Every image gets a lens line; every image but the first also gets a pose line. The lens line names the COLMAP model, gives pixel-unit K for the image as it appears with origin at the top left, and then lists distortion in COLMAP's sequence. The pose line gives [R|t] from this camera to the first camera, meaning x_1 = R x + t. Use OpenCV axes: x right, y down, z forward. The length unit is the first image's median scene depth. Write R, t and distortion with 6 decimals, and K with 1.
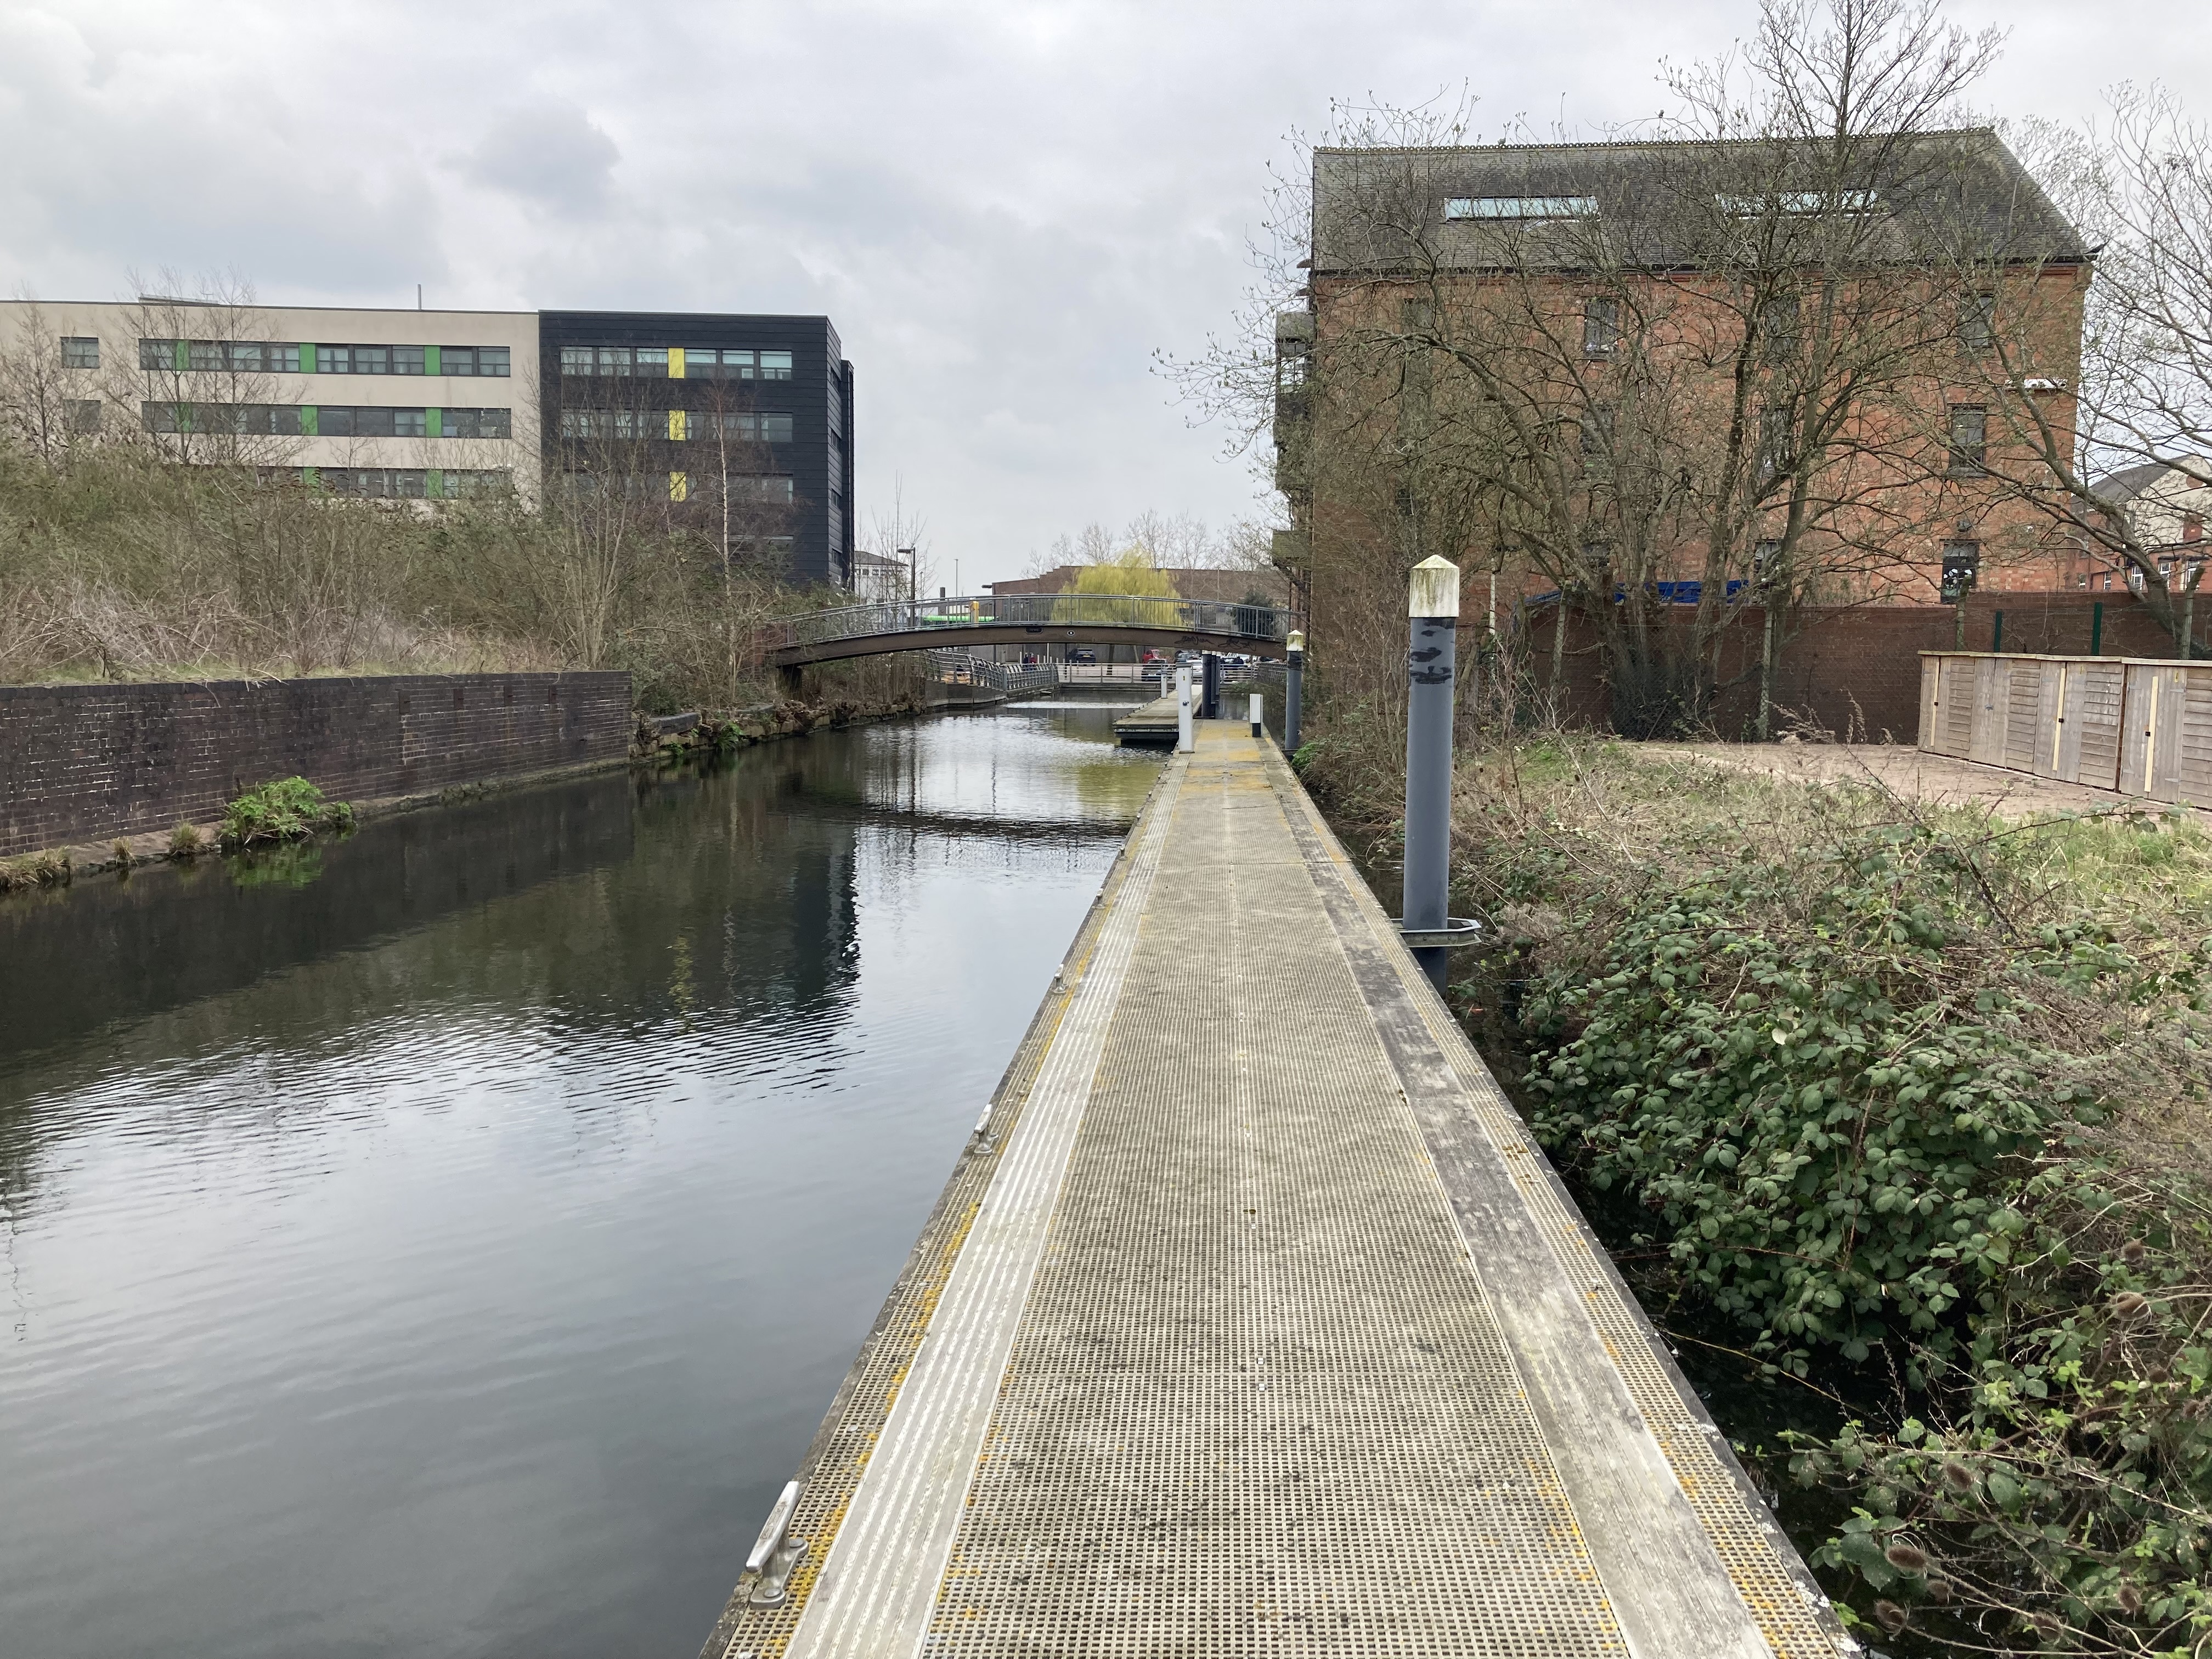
lens RADIAL K [[1833.8, 0, 1109.6], [0, 1833.8, 818.3], [0, 0, 1]] dist [0.049585, -0.052411]
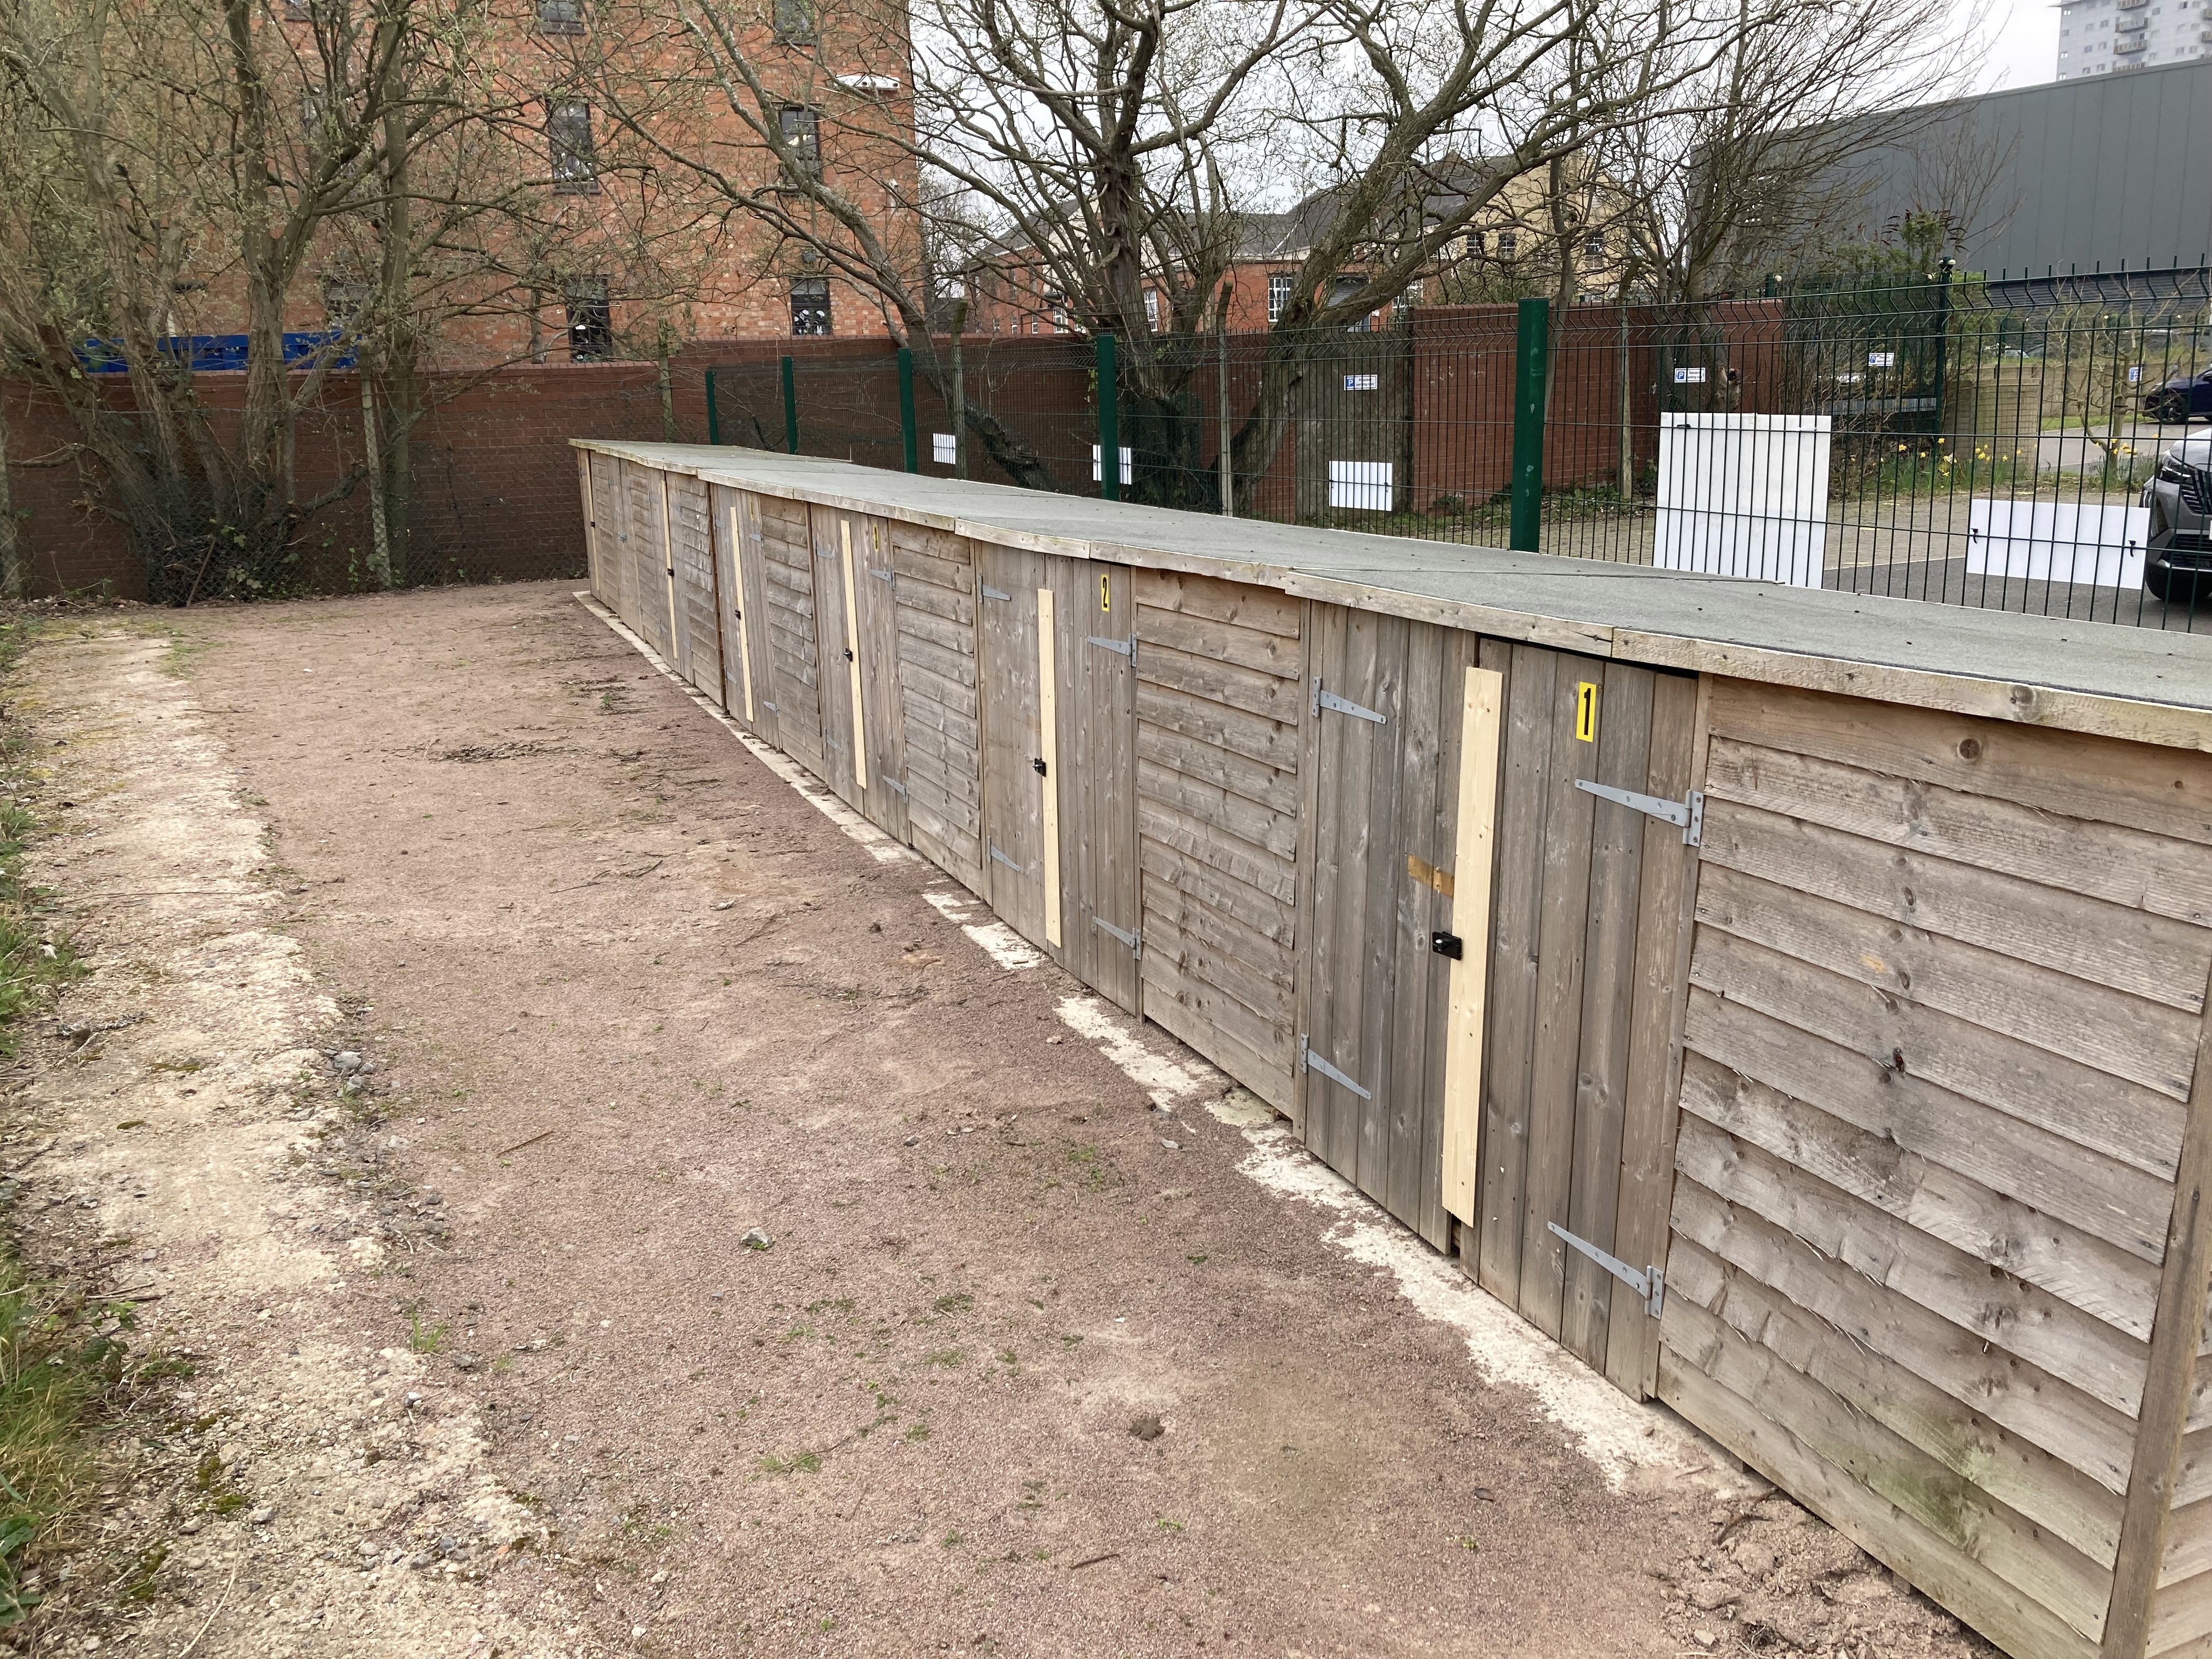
lens RADIAL K [[1833.8, 0, 1109.6], [0, 1833.8, 818.3], [0, 0, 1]] dist [0.049585, -0.052411]
pose [[0.871291, -0.150602, 0.467087, 0.059340], [0.088186, 0.984304, 0.152868, -0.009018], [-0.482778, -0.092002, 0.870897, 0.071888]]
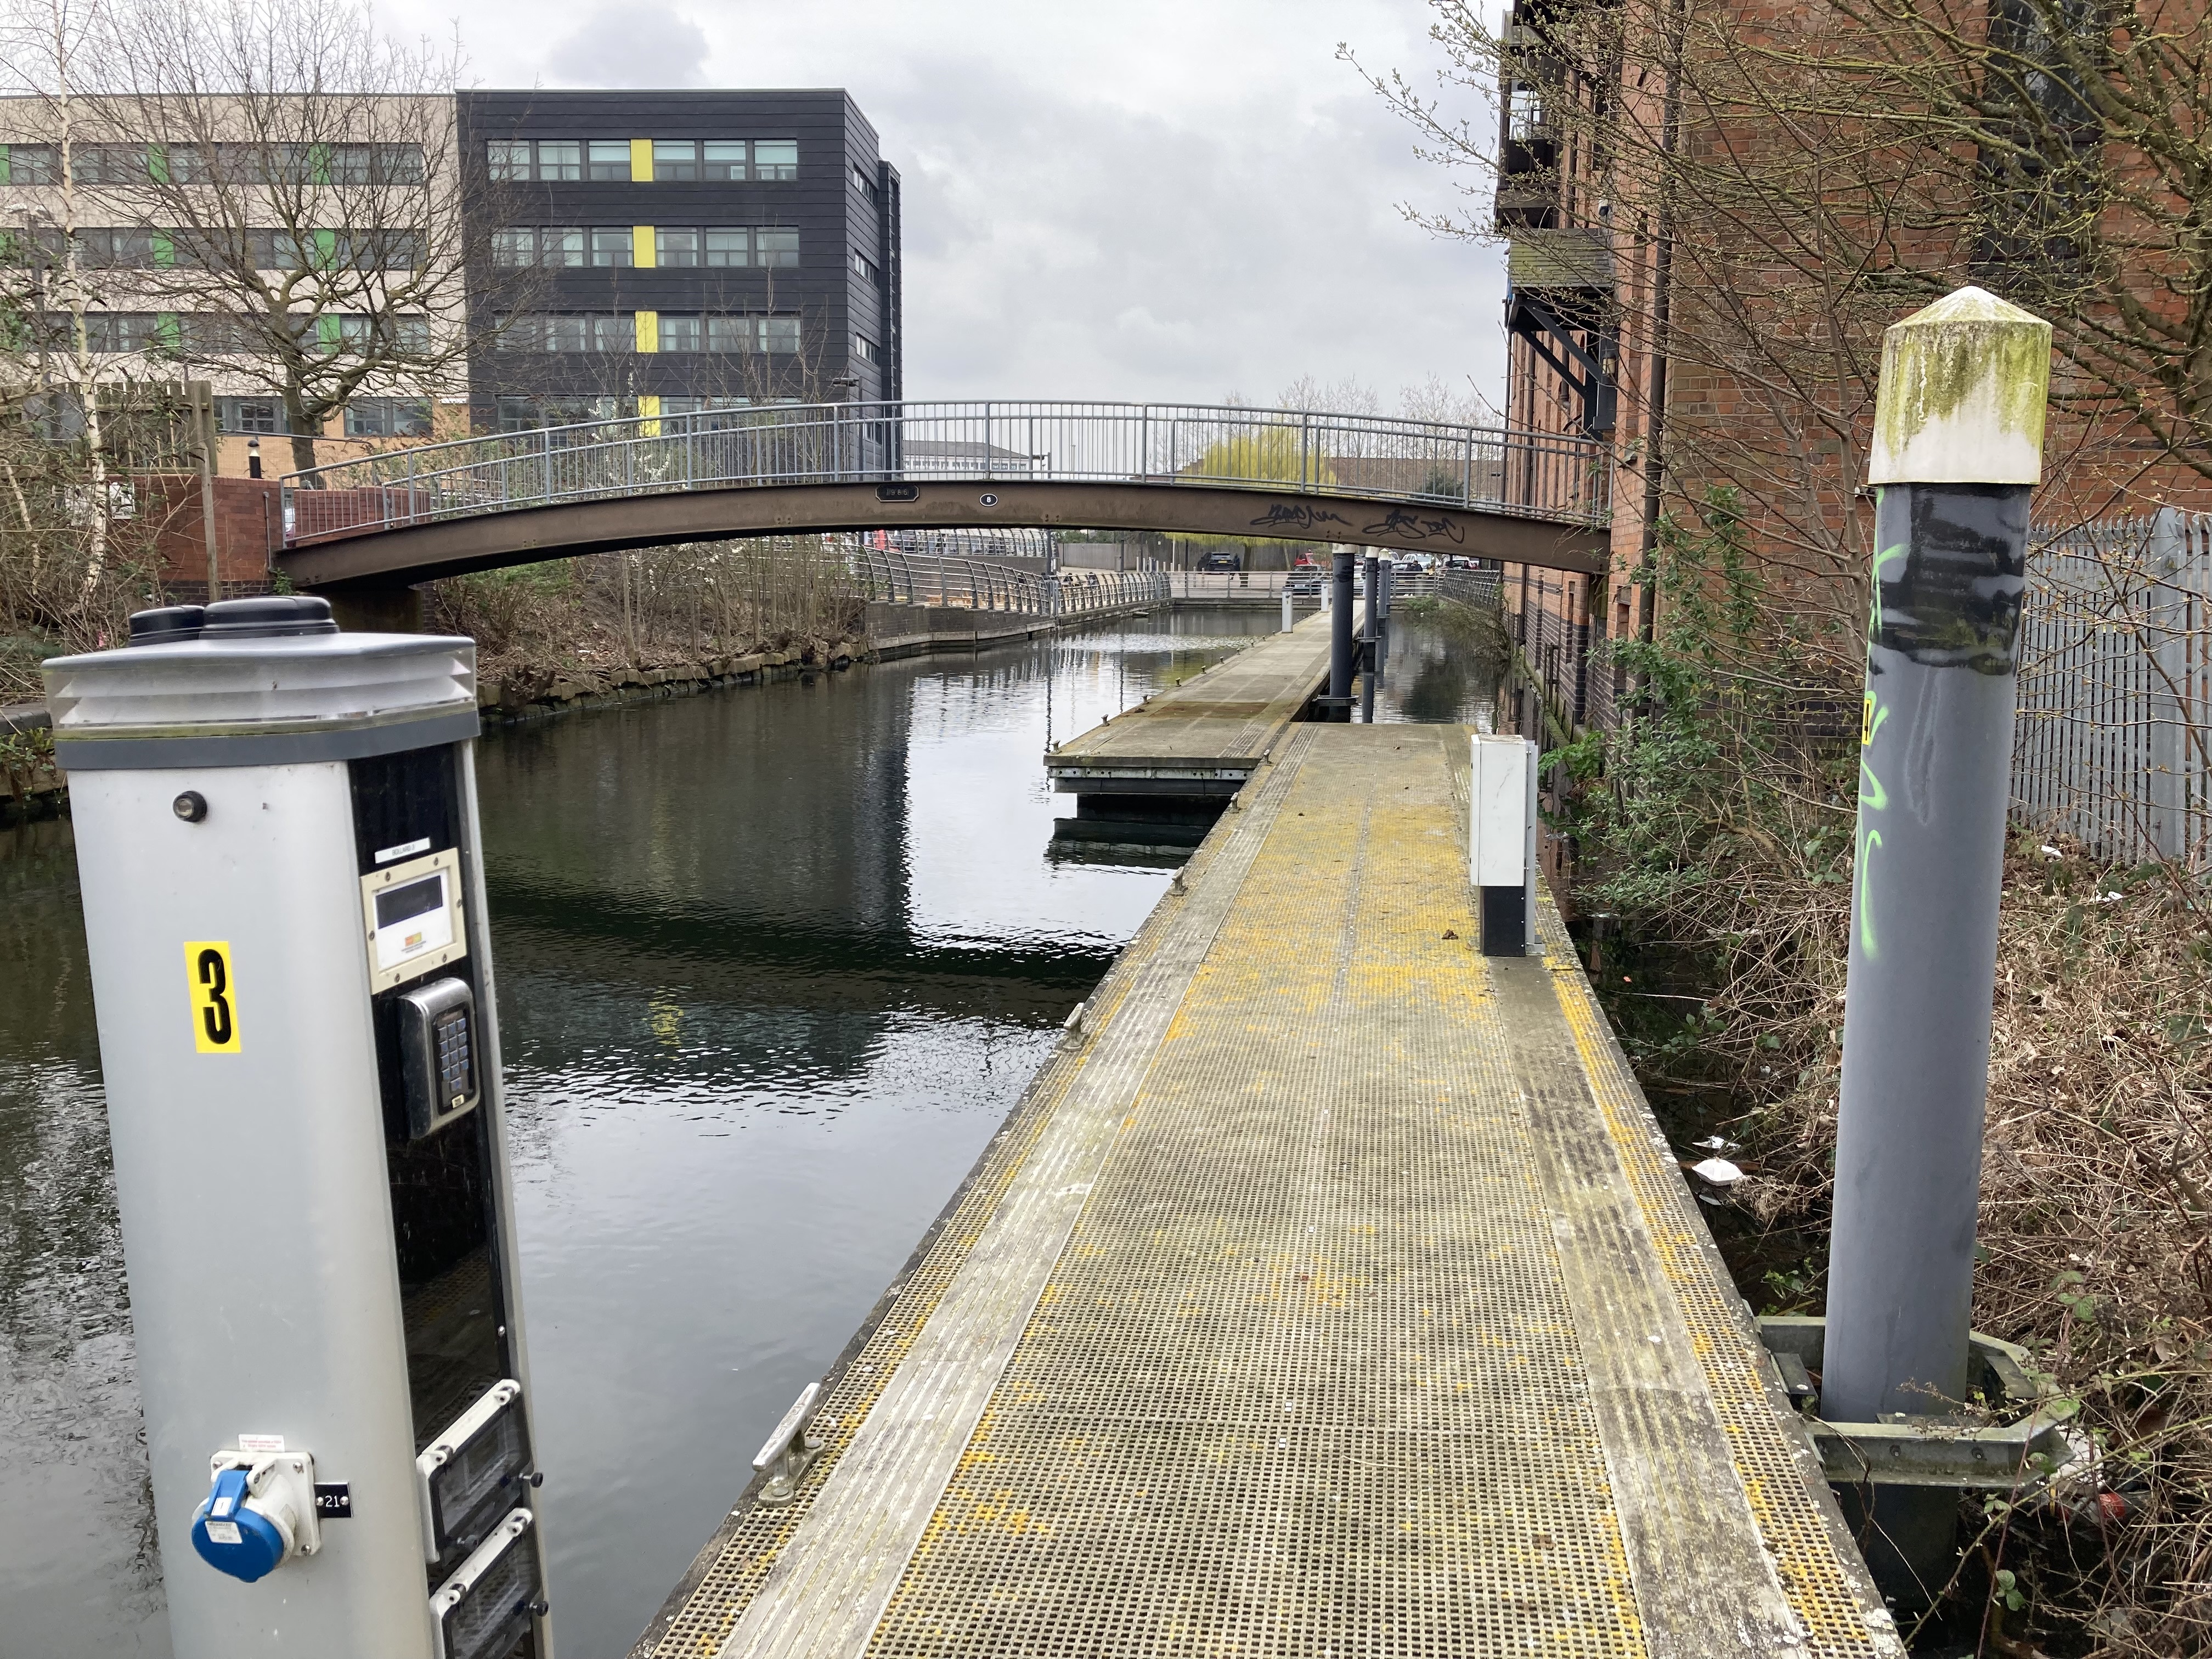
lens RADIAL K [[1833.8, 0, 1109.6], [0, 1833.8, 818.3], [0, 0, 1]] dist [0.049585, -0.052411]
pose [[0.995614, 0.007666, -0.093242, 0.020093], [-0.002928, 0.998702, 0.050853, -0.024487], [0.093511, -0.050357, 0.994344, 0.277680]]
